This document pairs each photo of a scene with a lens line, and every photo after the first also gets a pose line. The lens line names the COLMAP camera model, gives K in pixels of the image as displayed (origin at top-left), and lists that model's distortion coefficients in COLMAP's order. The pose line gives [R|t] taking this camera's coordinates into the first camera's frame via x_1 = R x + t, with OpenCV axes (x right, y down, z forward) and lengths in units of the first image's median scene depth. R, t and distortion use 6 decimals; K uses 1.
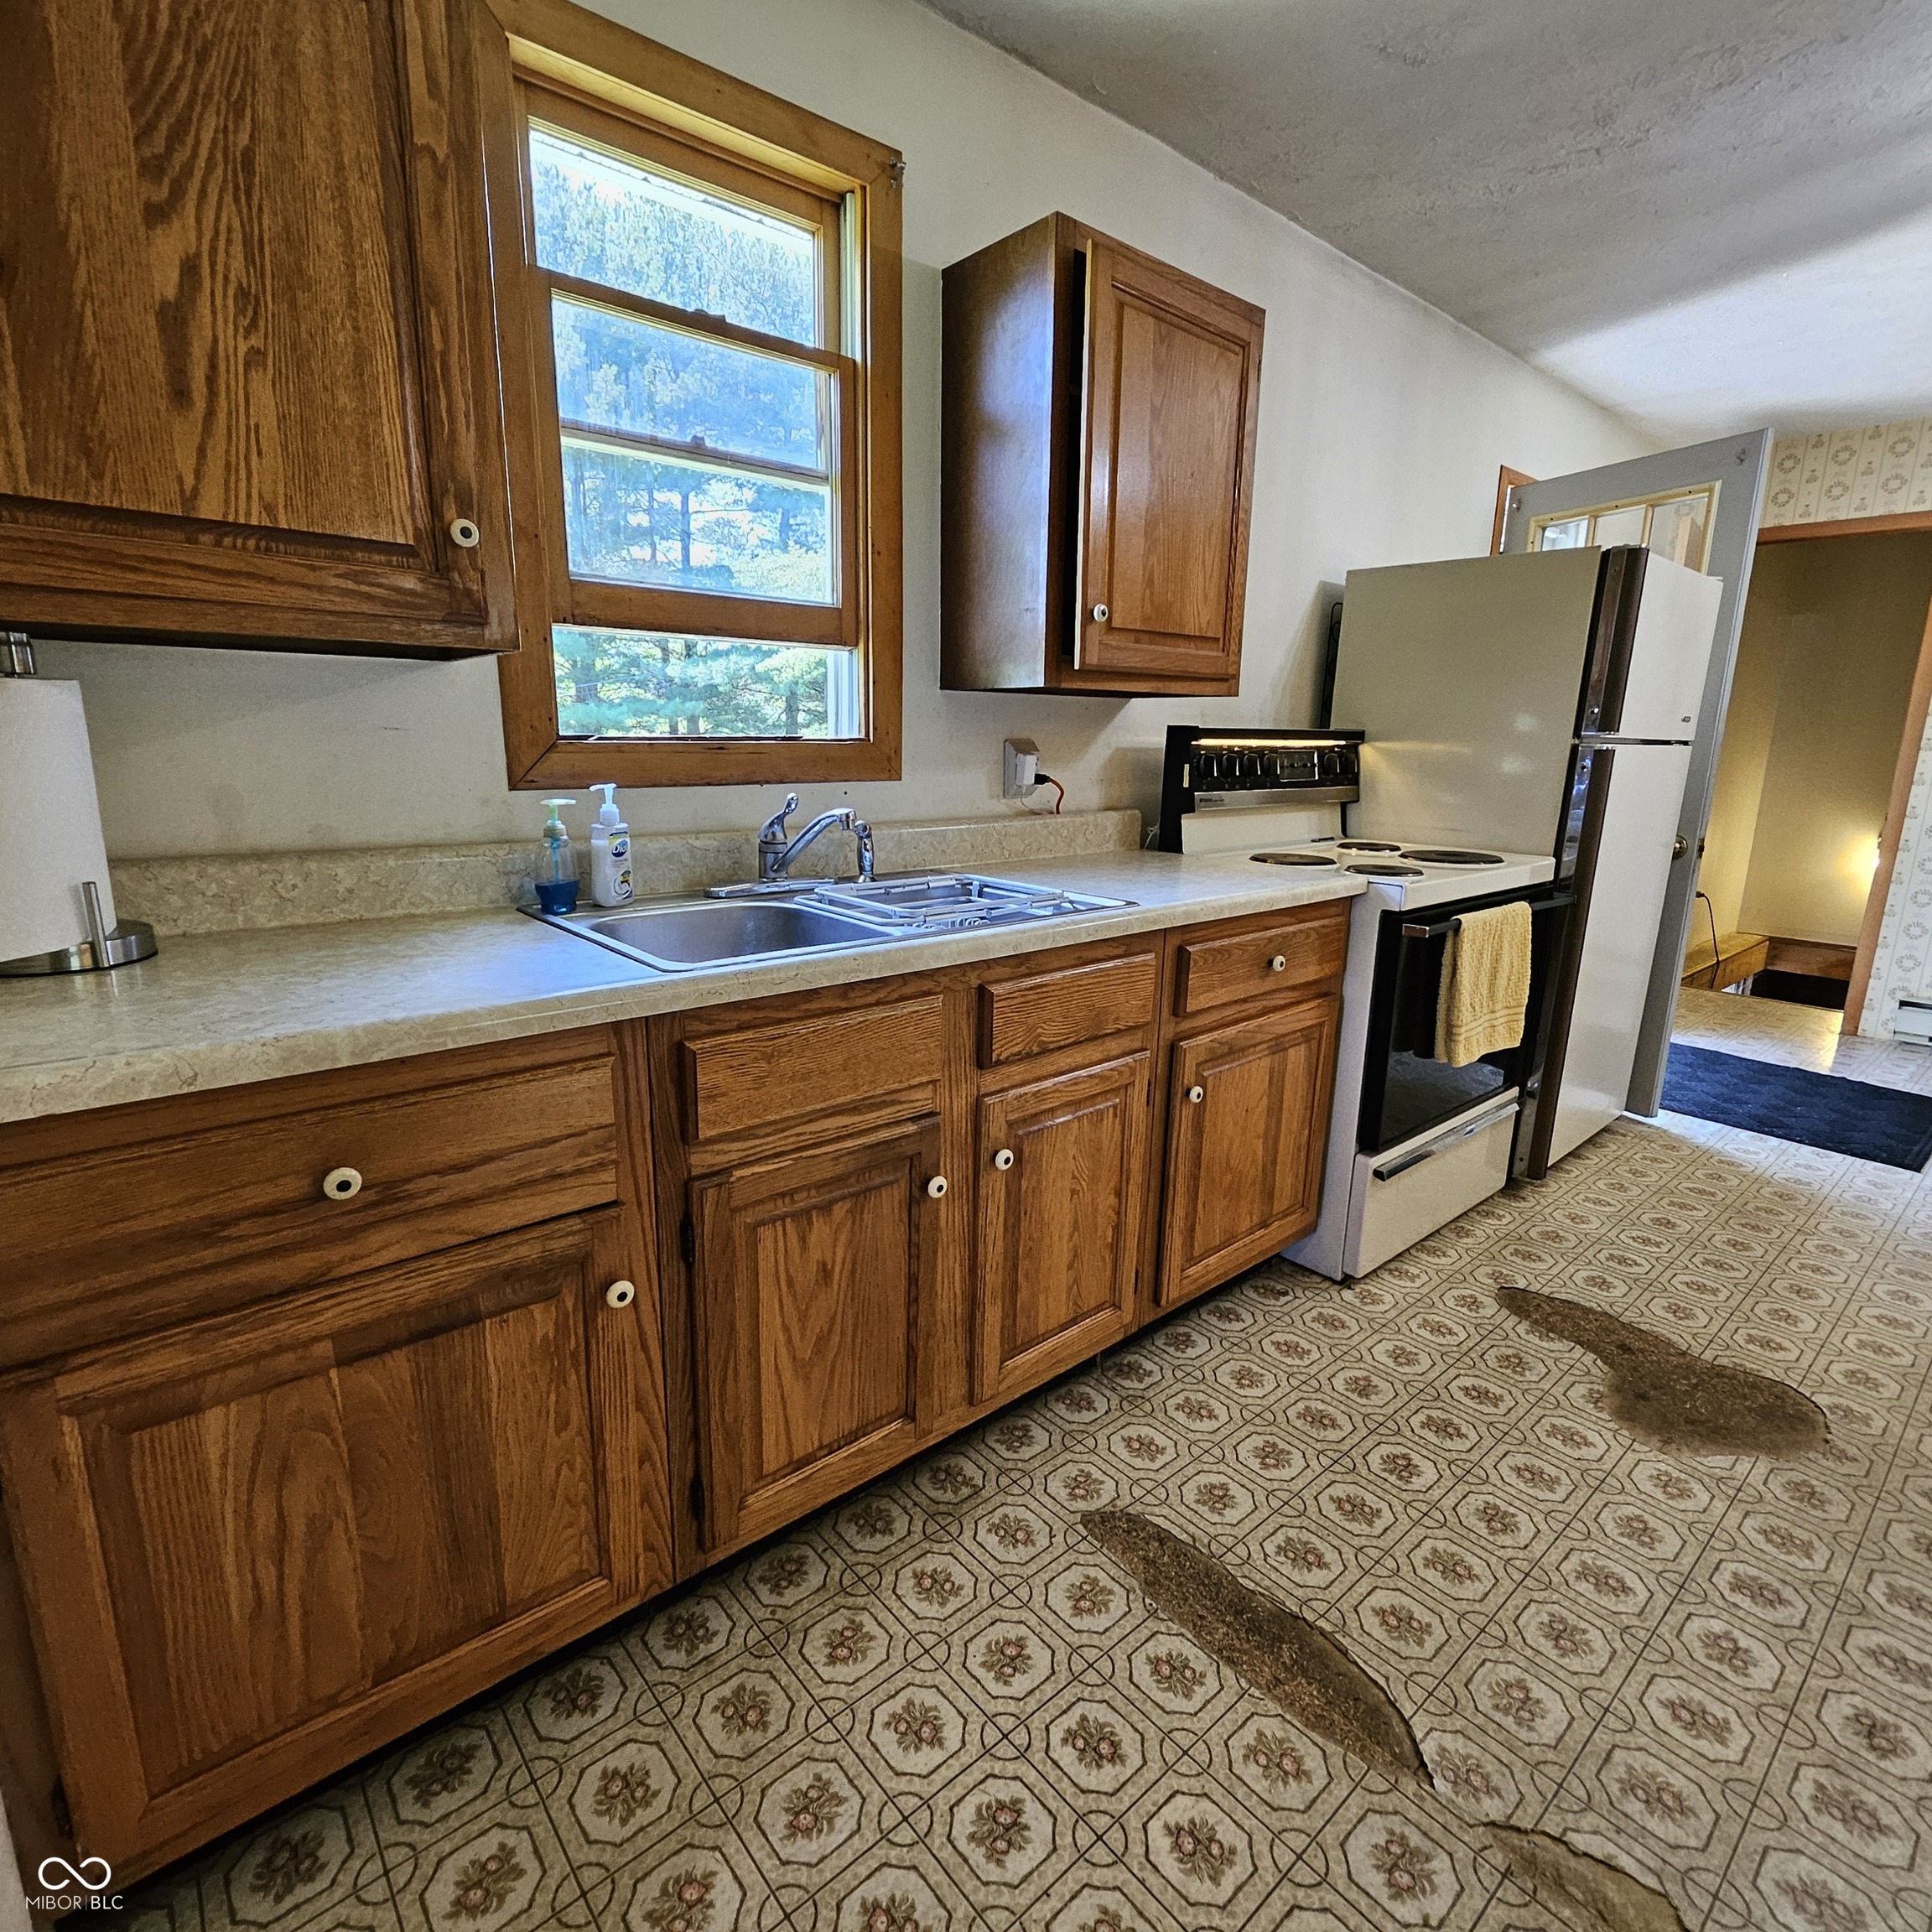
lens RADIAL K [[1017.5, 0, 955.8], [0, 1017.5, 969.0], [0, 0, 1]] dist [-0.002044, -0.002975]
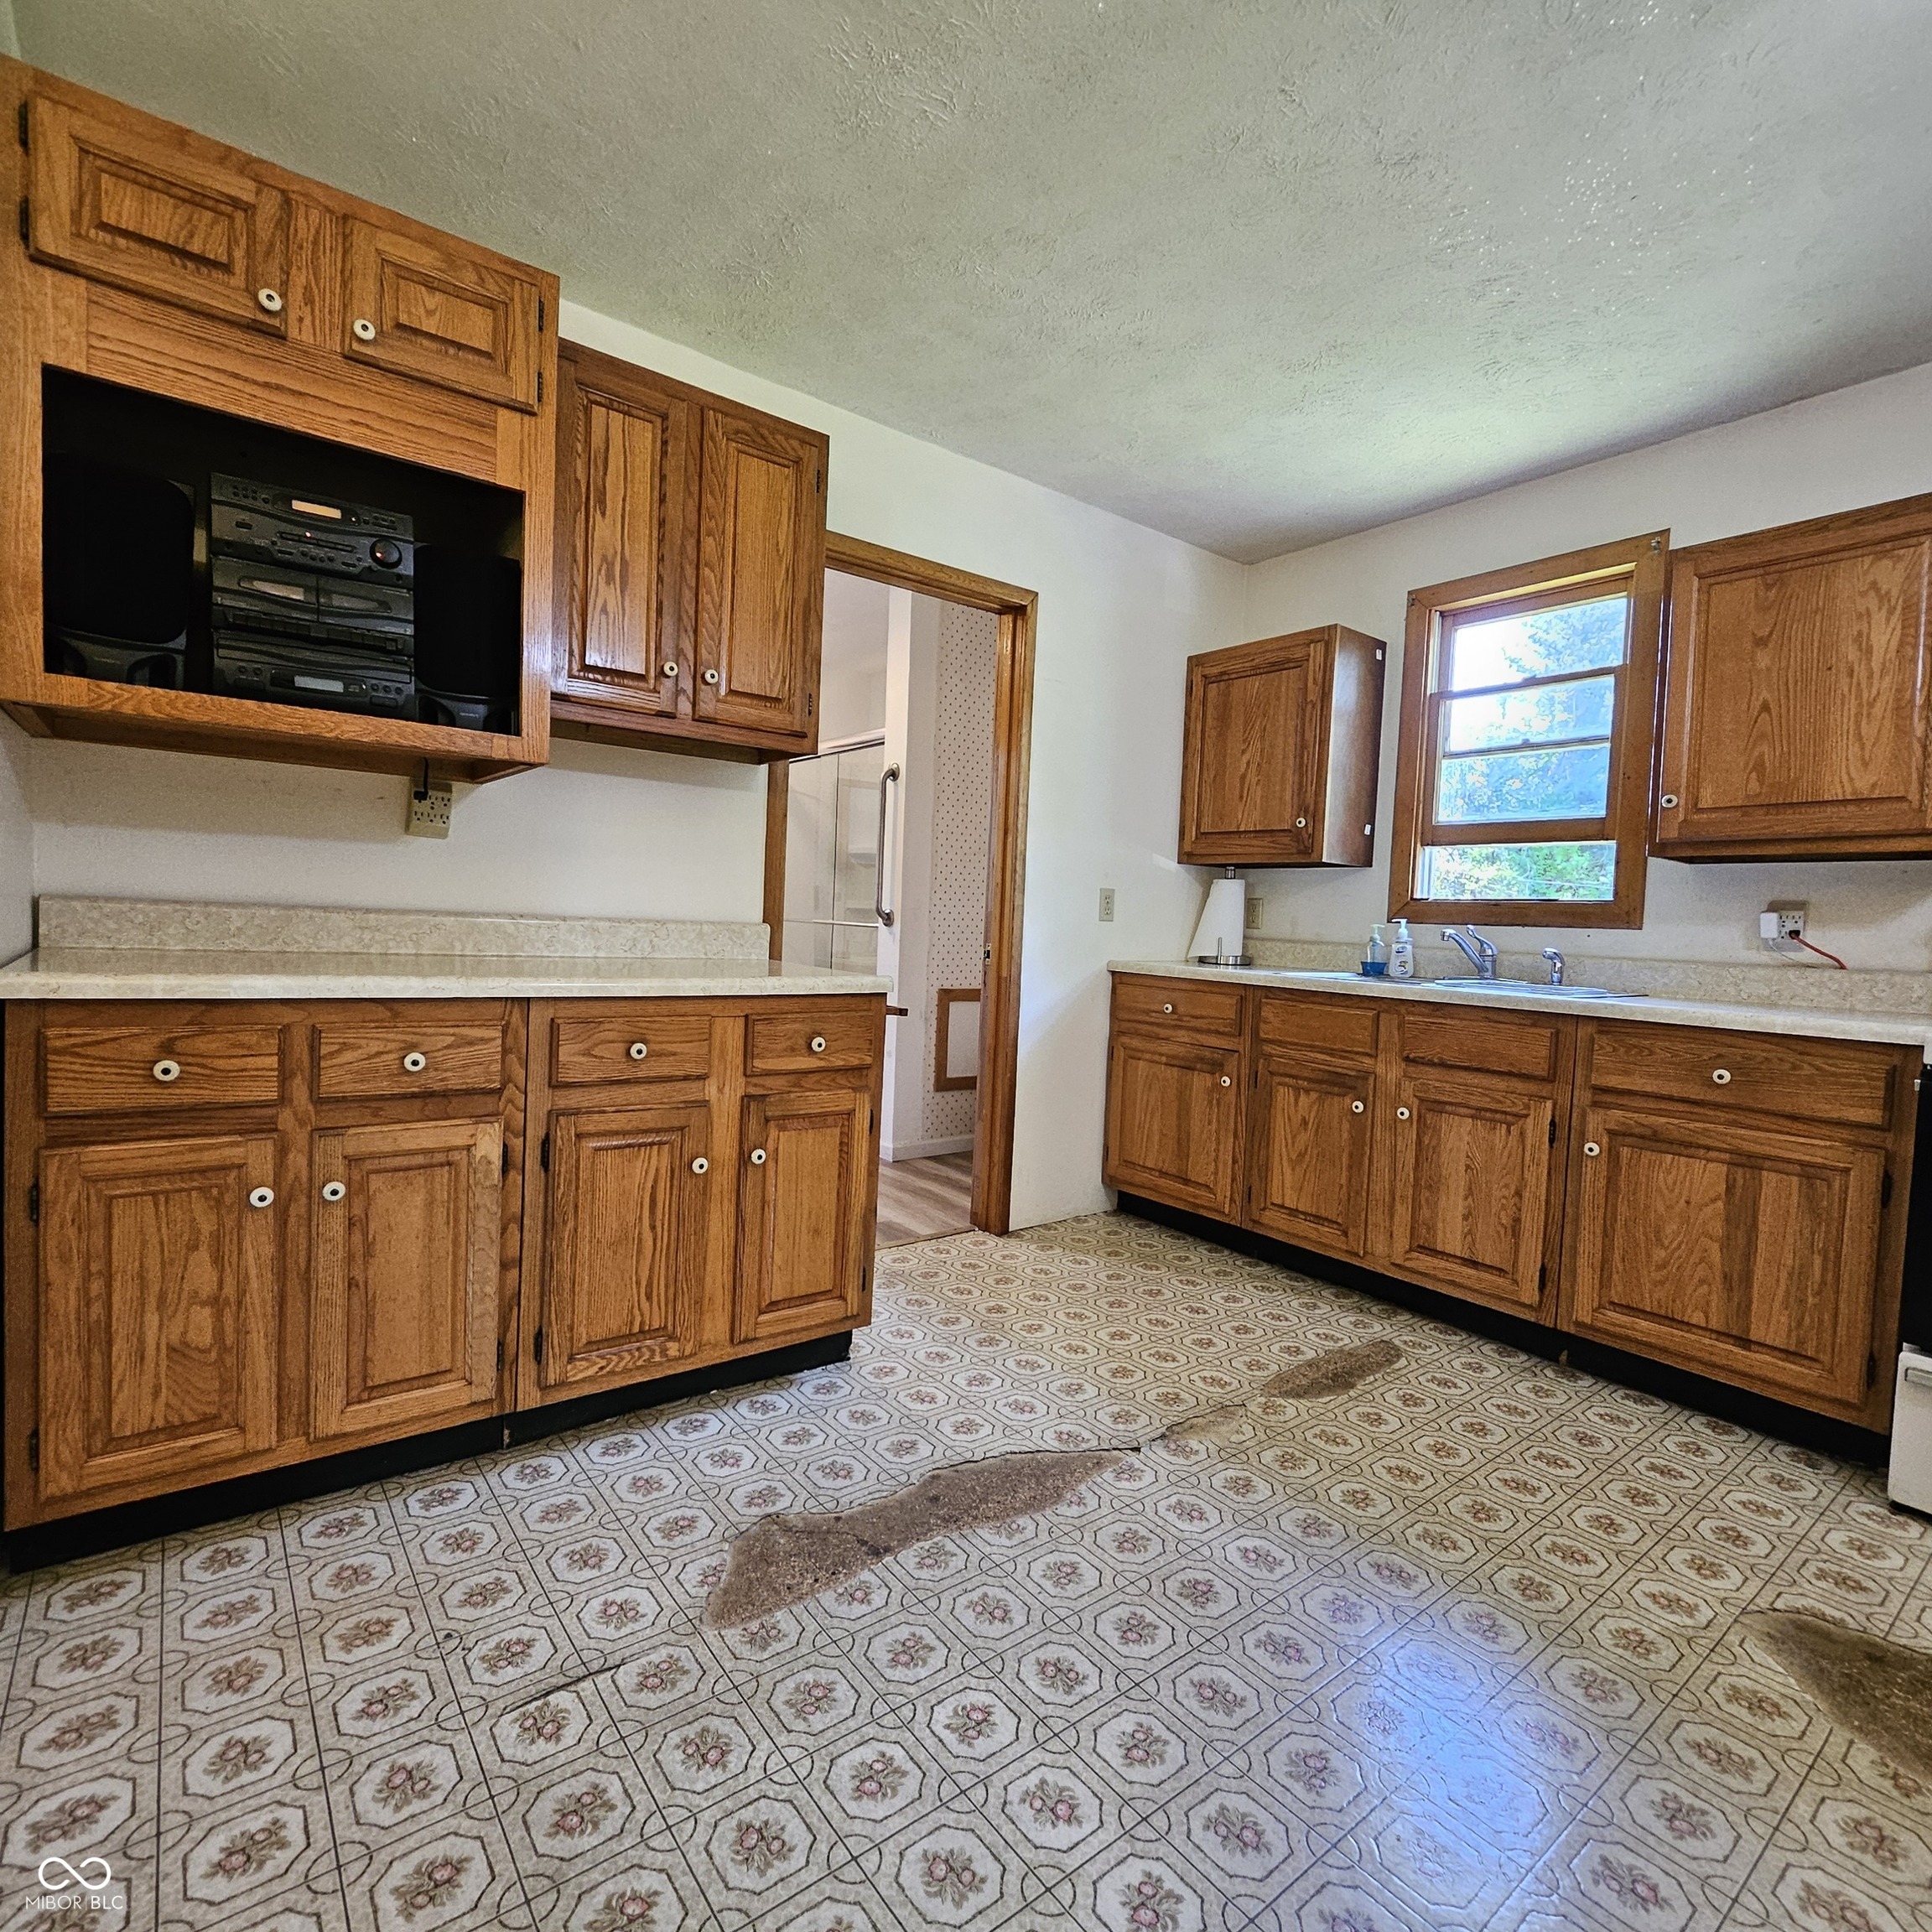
lens RADIAL K [[1017.5, 0, 973.0], [0, 1017.5, 967.5], [0, 0, 1]] dist [-0.002044, -0.002975]
pose [[-0.035203, 0.033819, -0.998808, 1.715121], [-0.263848, 0.963652, 0.041928, 0.057598], [0.963922, 0.265010, -0.025000, 0.217872]]
